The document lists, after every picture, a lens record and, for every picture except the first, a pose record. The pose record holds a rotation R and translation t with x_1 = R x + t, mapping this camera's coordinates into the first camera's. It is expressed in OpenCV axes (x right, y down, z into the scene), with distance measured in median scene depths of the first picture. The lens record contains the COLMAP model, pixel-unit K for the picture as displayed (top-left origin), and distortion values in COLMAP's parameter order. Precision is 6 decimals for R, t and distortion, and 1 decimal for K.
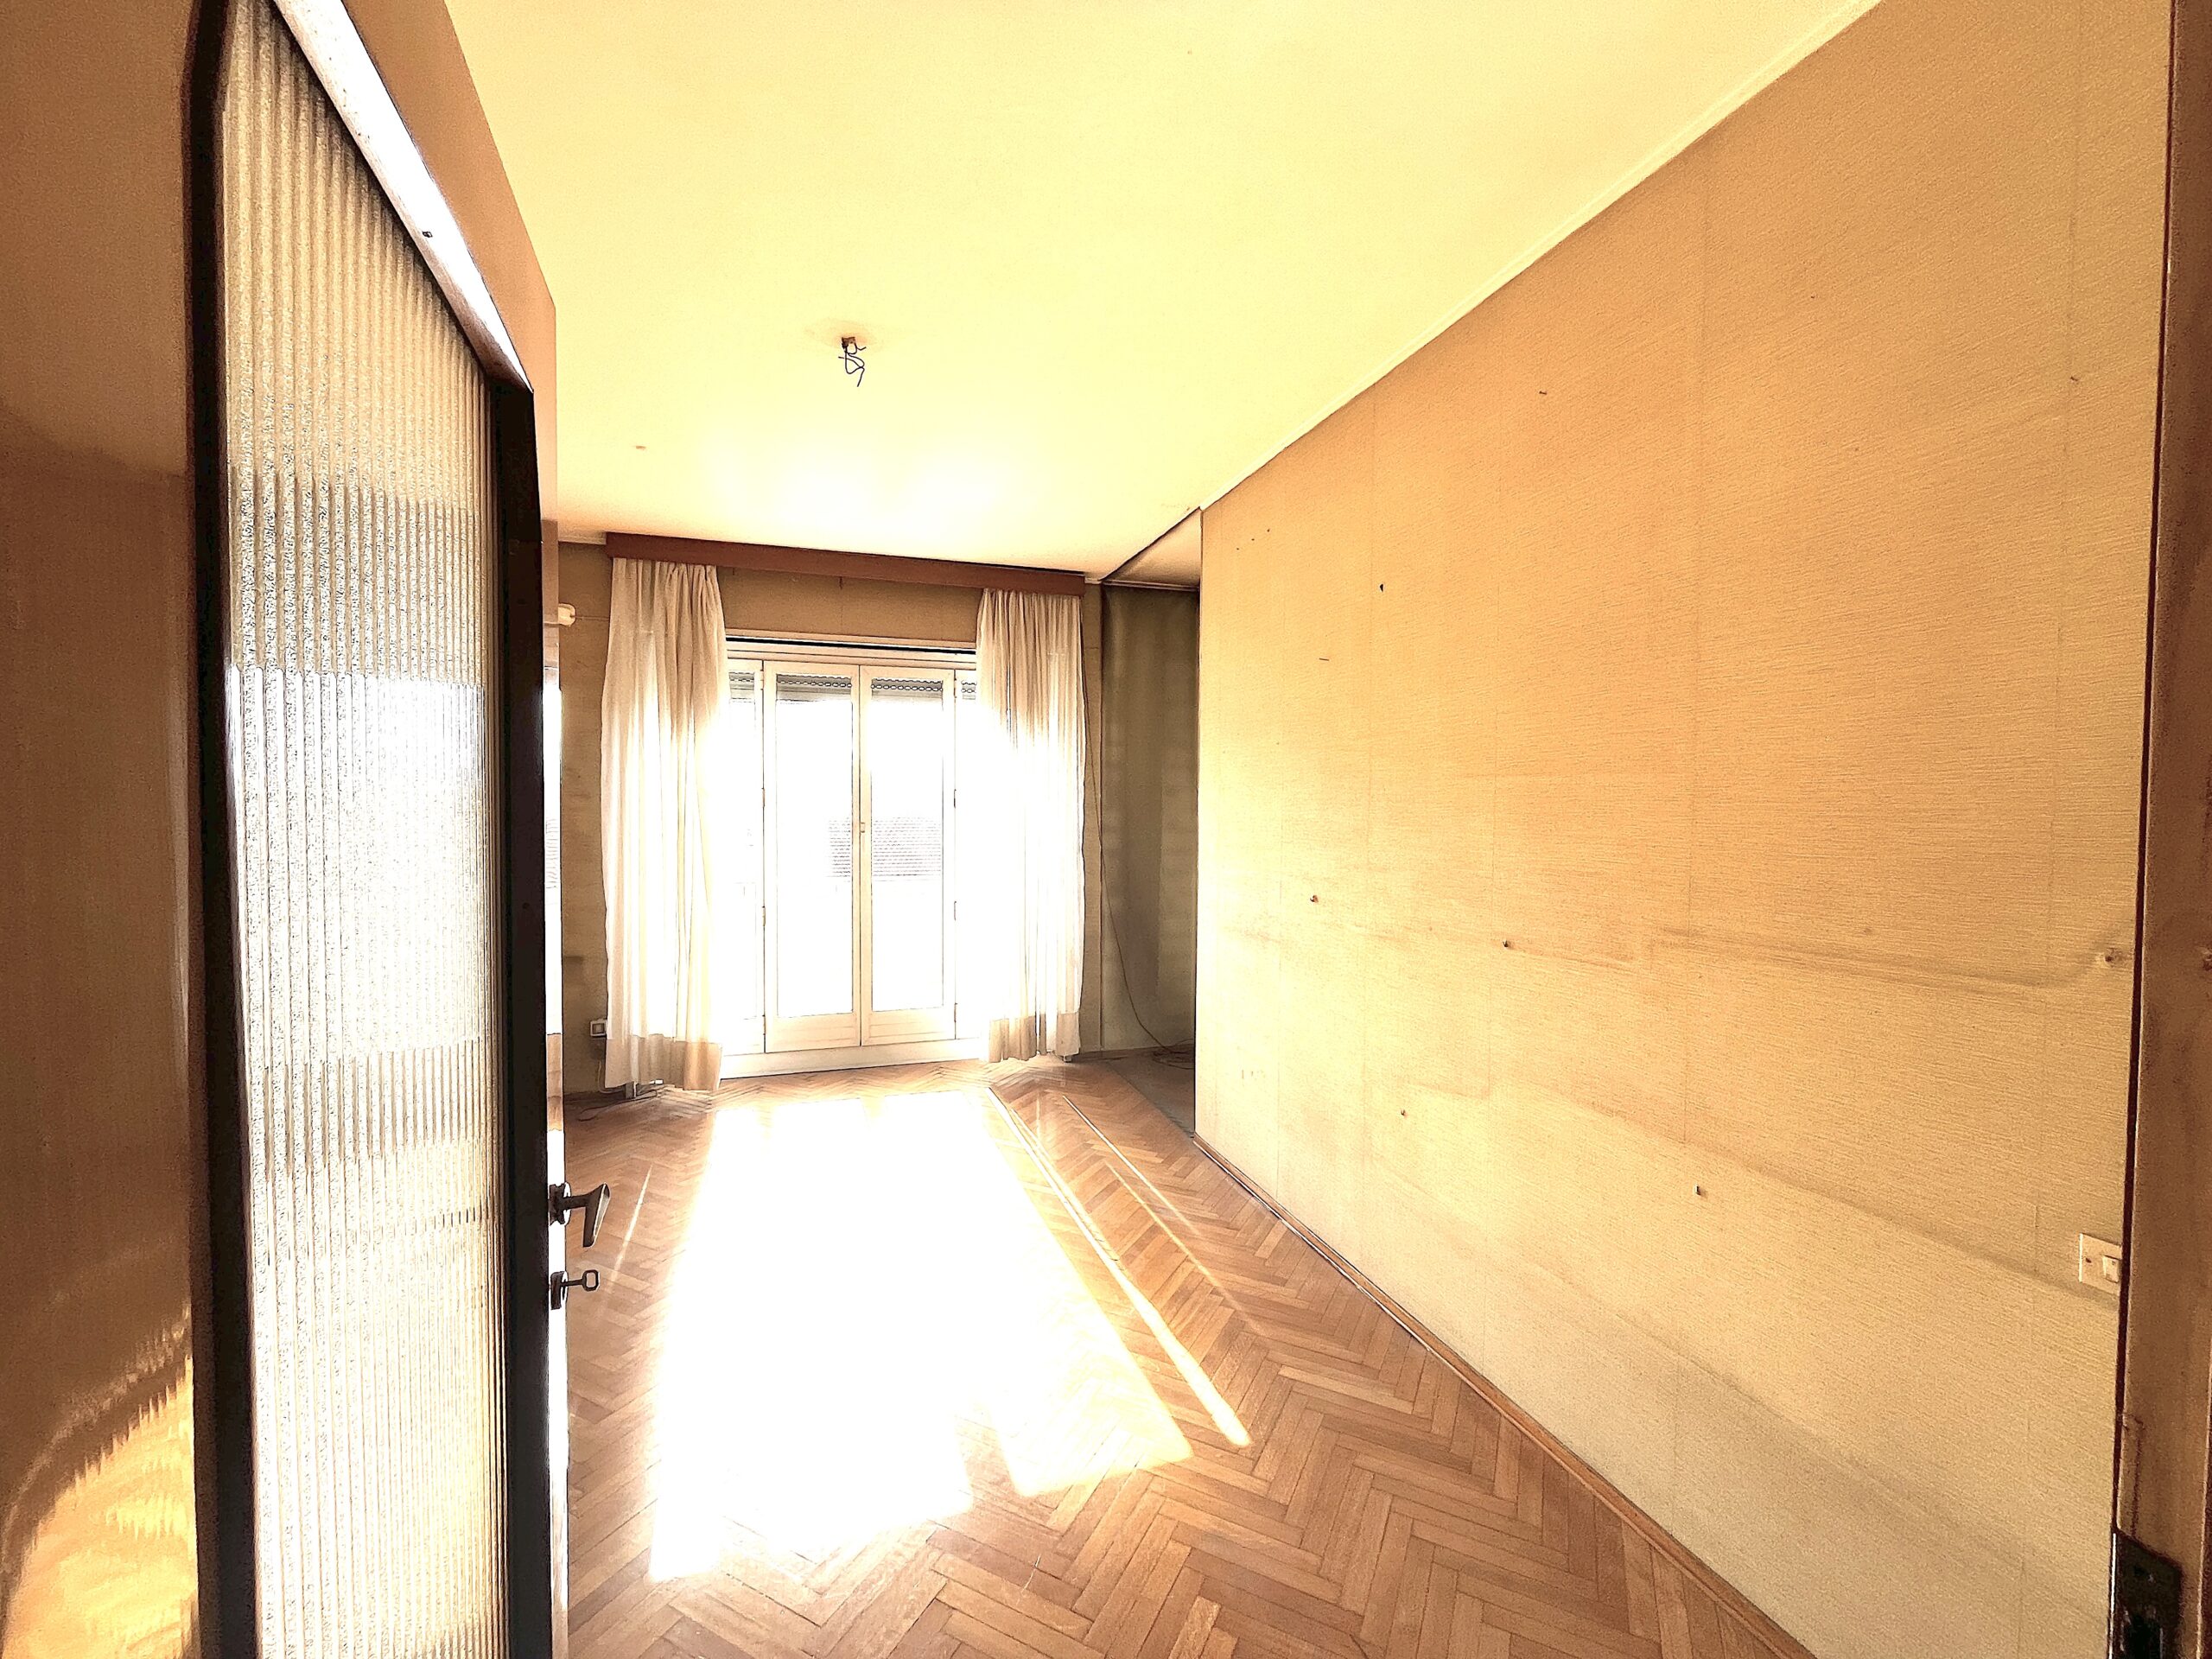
lens RADIAL K [[896.9, 0, 1094.6], [0, 896.9, 827.6], [0, 0, 1]] dist [-0.003607, -0.000305]
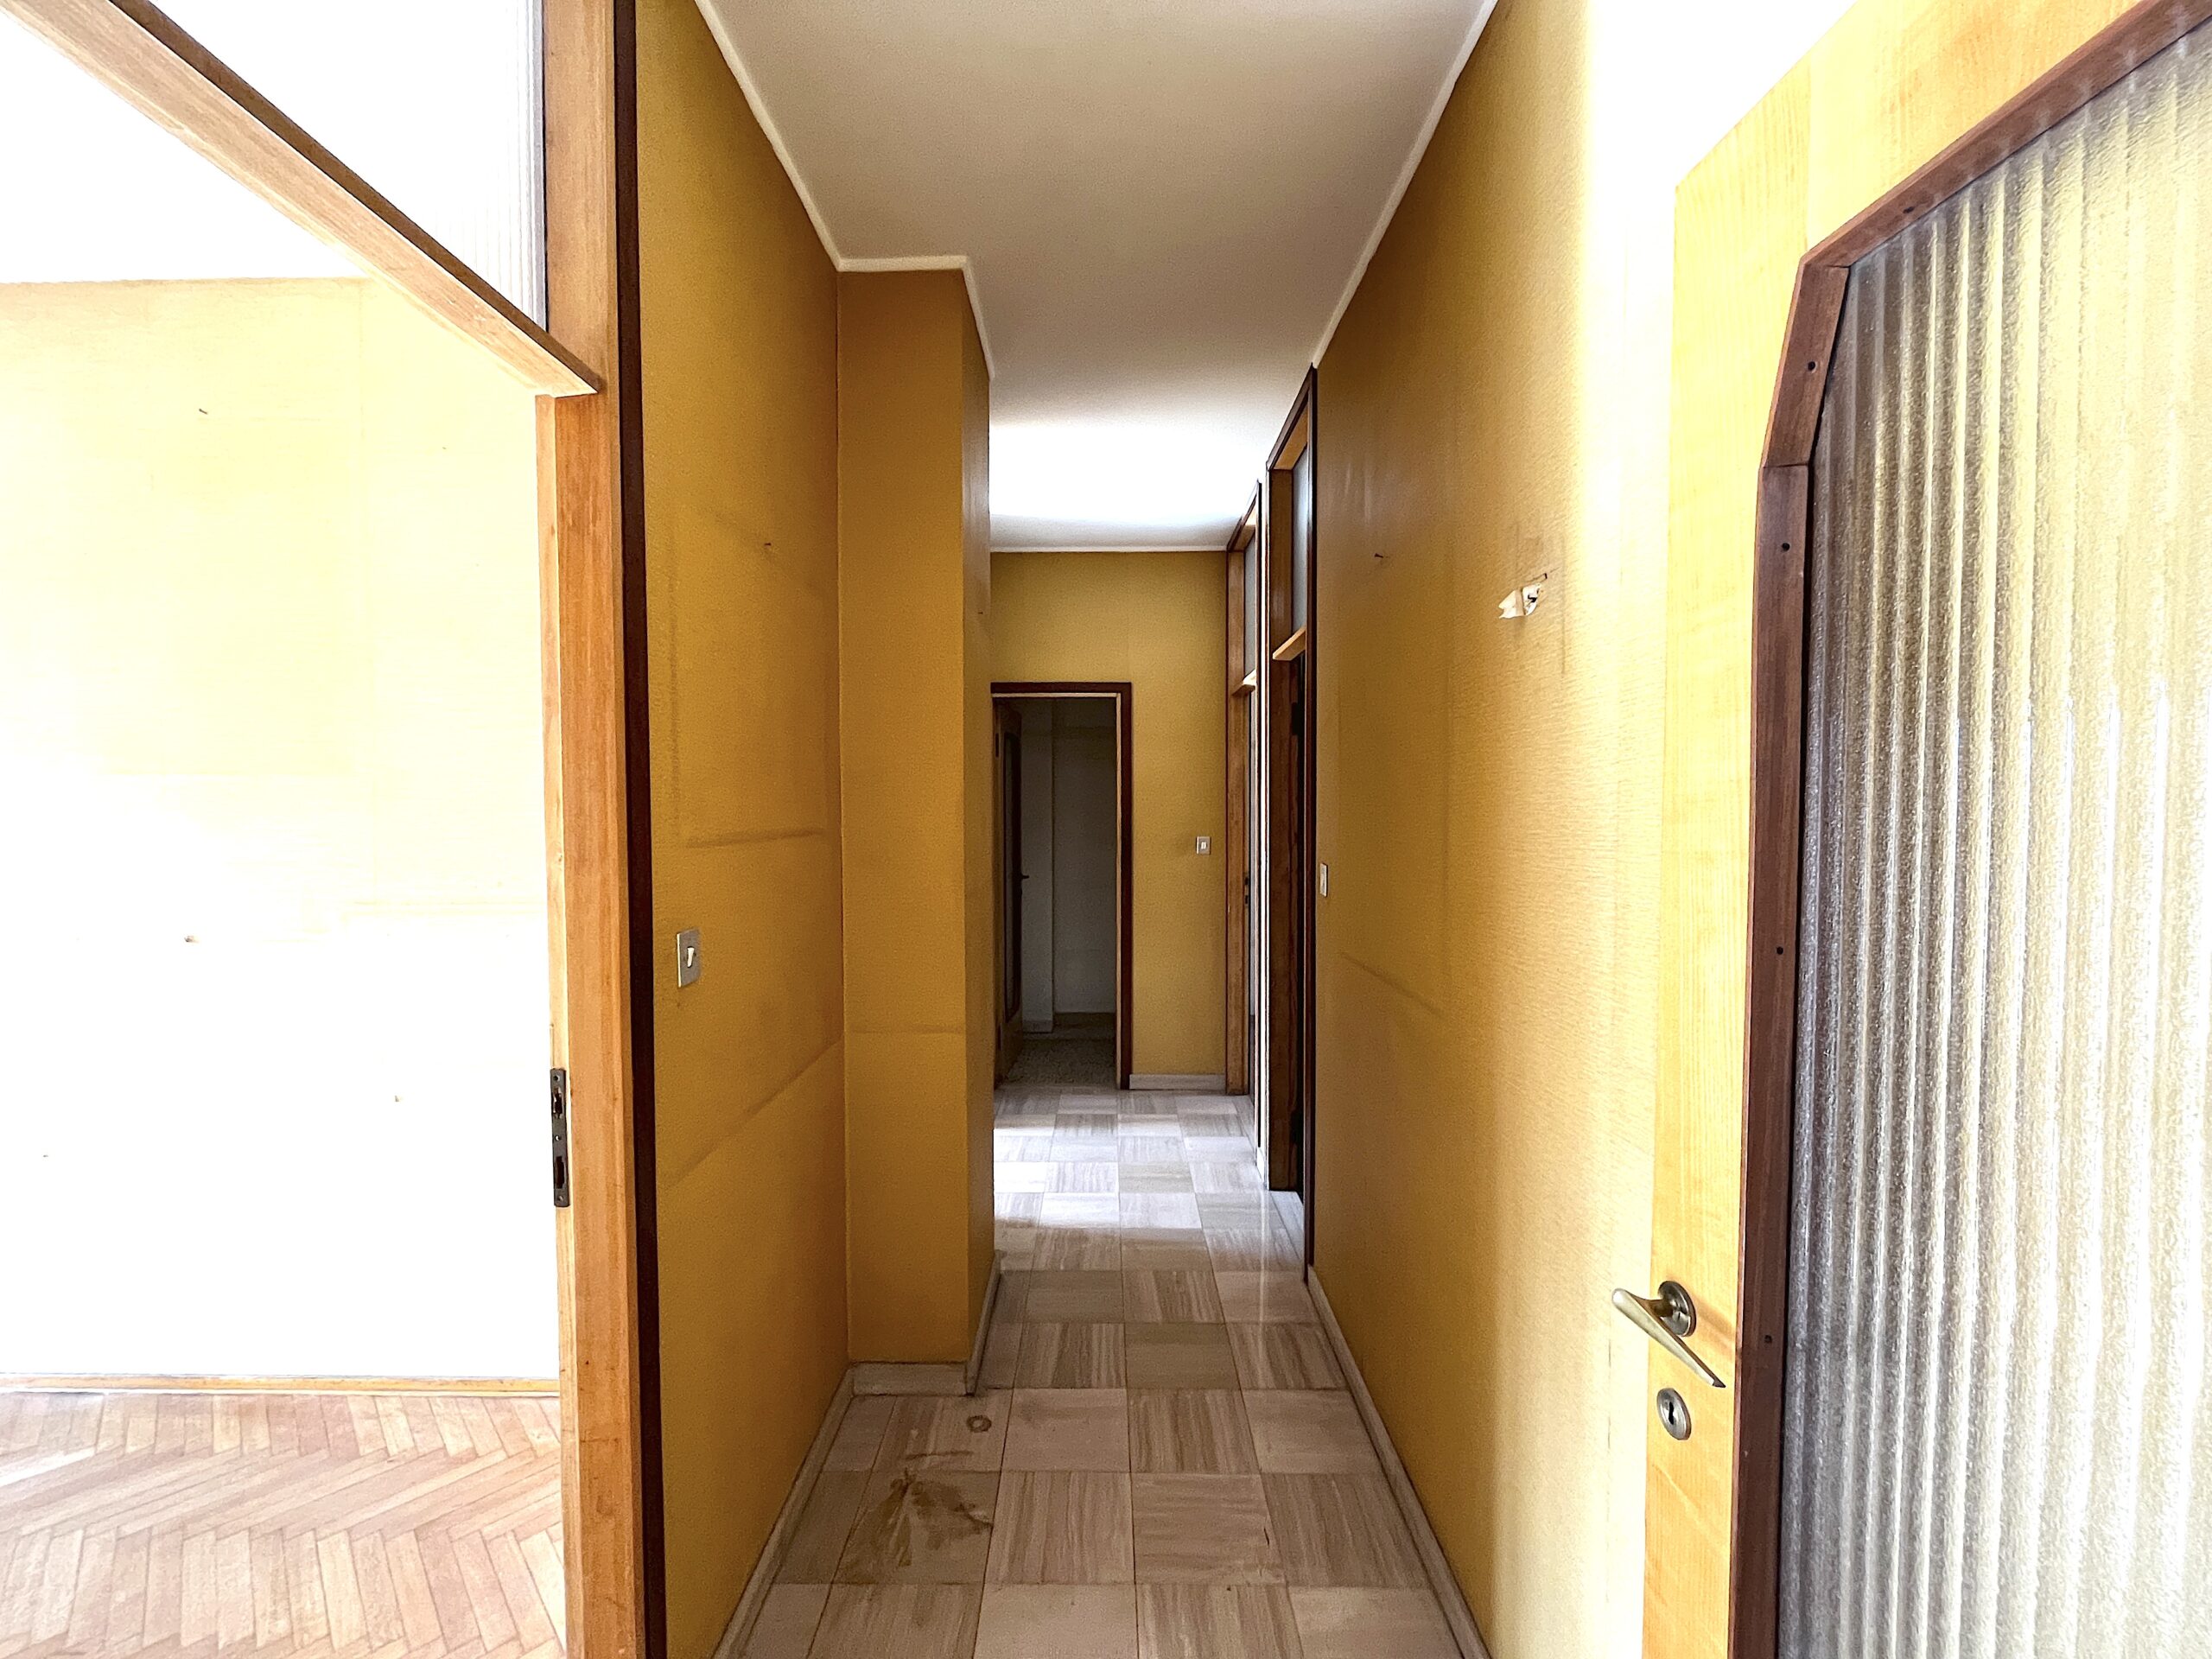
lens RADIAL K [[896.9, 0, 1099.4], [0, 896.9, 830.0], [0, 0, 1]] dist [-0.003607, -0.000305]
pose [[0.301605, -0.038160, 0.952669, -0.214670], [0.031594, 0.999050, 0.030016, 0.006164], [-0.952909, 0.021045, 0.302524, -0.334997]]
